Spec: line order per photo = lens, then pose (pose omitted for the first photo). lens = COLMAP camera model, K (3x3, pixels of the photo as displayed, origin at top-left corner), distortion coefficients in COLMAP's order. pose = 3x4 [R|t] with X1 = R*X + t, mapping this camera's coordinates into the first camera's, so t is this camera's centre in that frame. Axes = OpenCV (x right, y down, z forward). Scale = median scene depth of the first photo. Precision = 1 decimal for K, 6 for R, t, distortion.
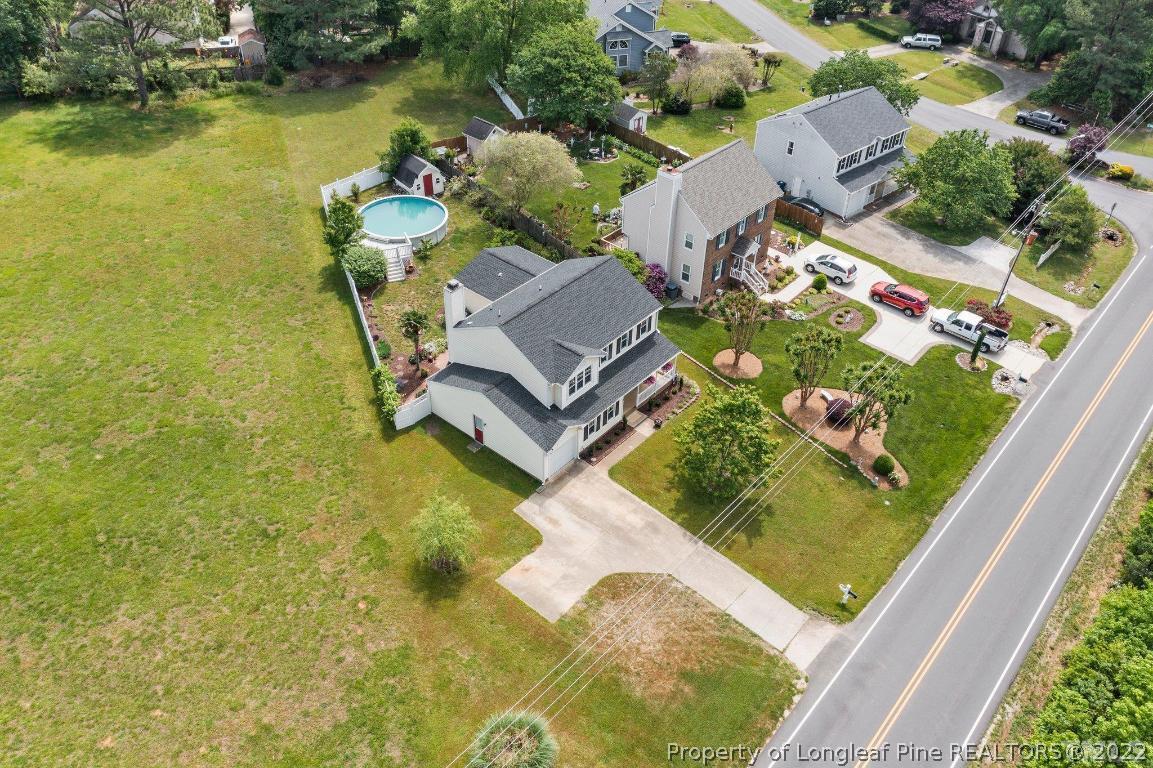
lens RADIAL K [[917.5, 0, 576.5], [0, 917.5, 384.0], [0, 0, 1]] dist [-0.005822, 0.005007]
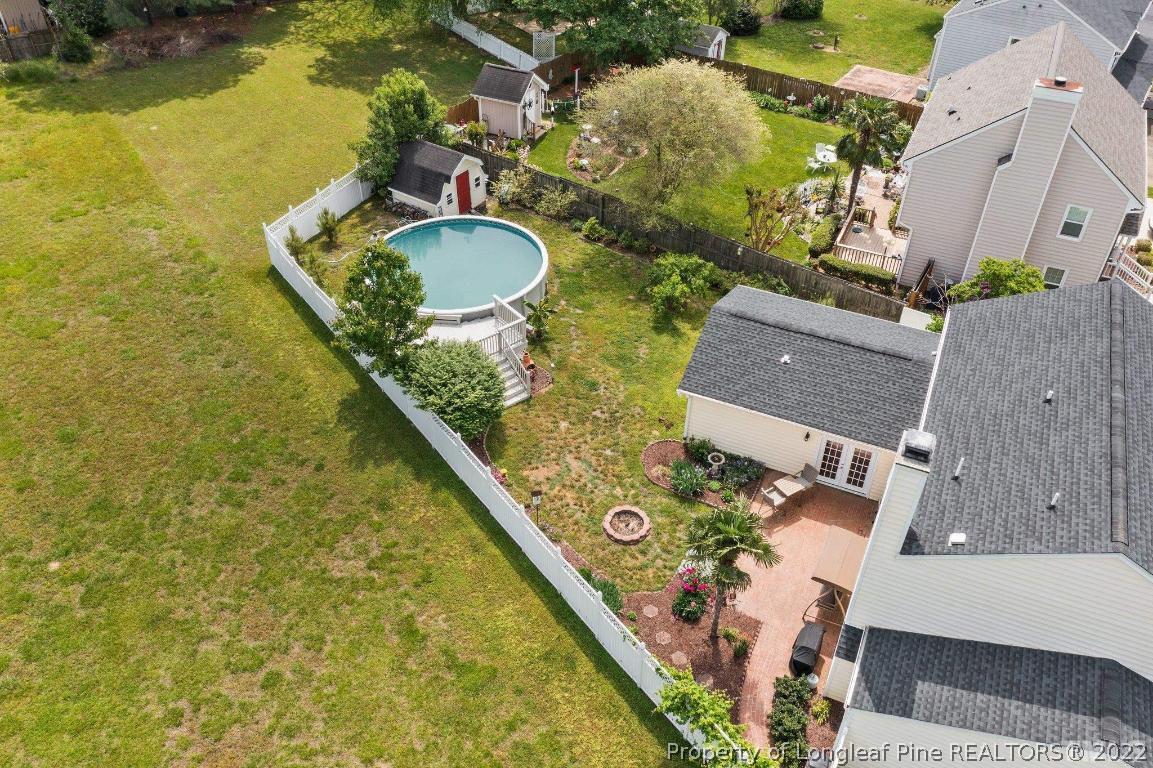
lens RADIAL K [[917.5, 0, 576.5], [0, 917.5, 384.0], [0, 0, 1]] dist [-0.005822, 0.005007]
pose [[0.962491, -0.185681, 0.197820, -0.228734], [0.182714, 0.982602, 0.033311, -0.117787], [-0.200564, 0.004083, 0.979672, 0.484699]]
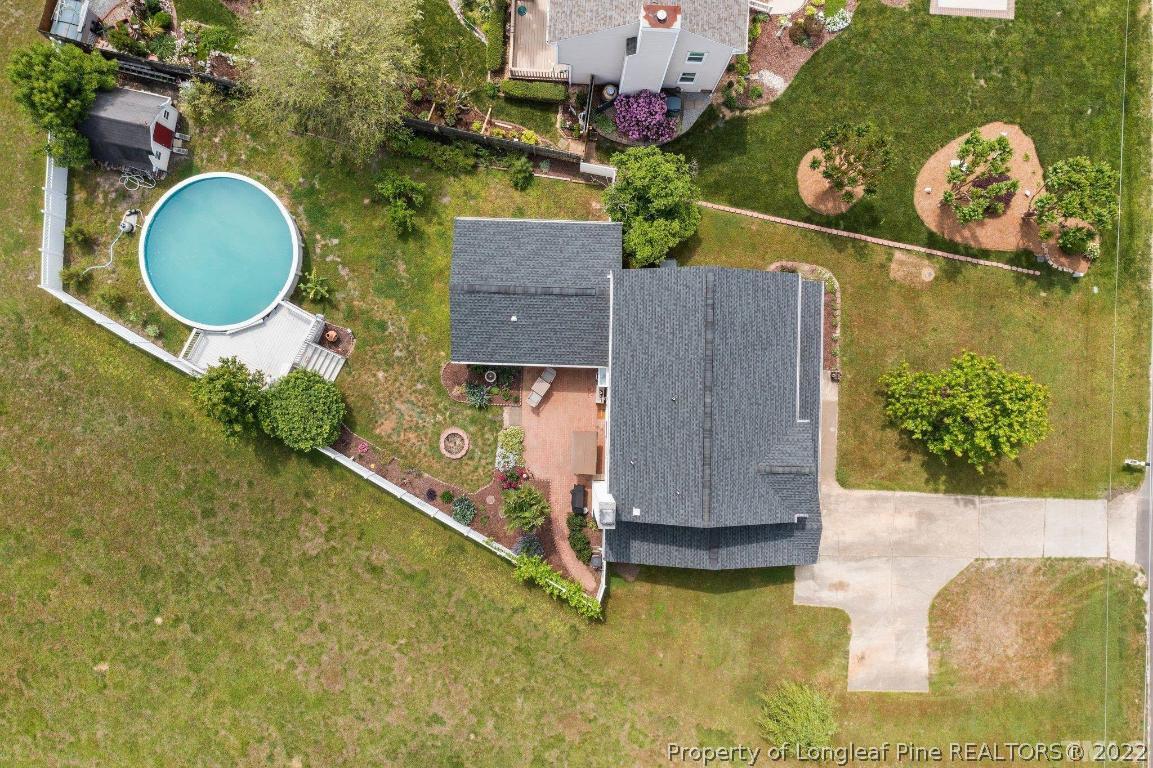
lens RADIAL K [[917.5, 0, 576.5], [0, 917.5, 384.0], [0, 0, 1]] dist [-0.005822, 0.005007]
pose [[0.776670, -0.629842, -0.009069, -0.060480], [0.392266, 0.472345, 0.789315, -0.490722], [-0.492859, -0.616595, 0.613922, 0.464981]]
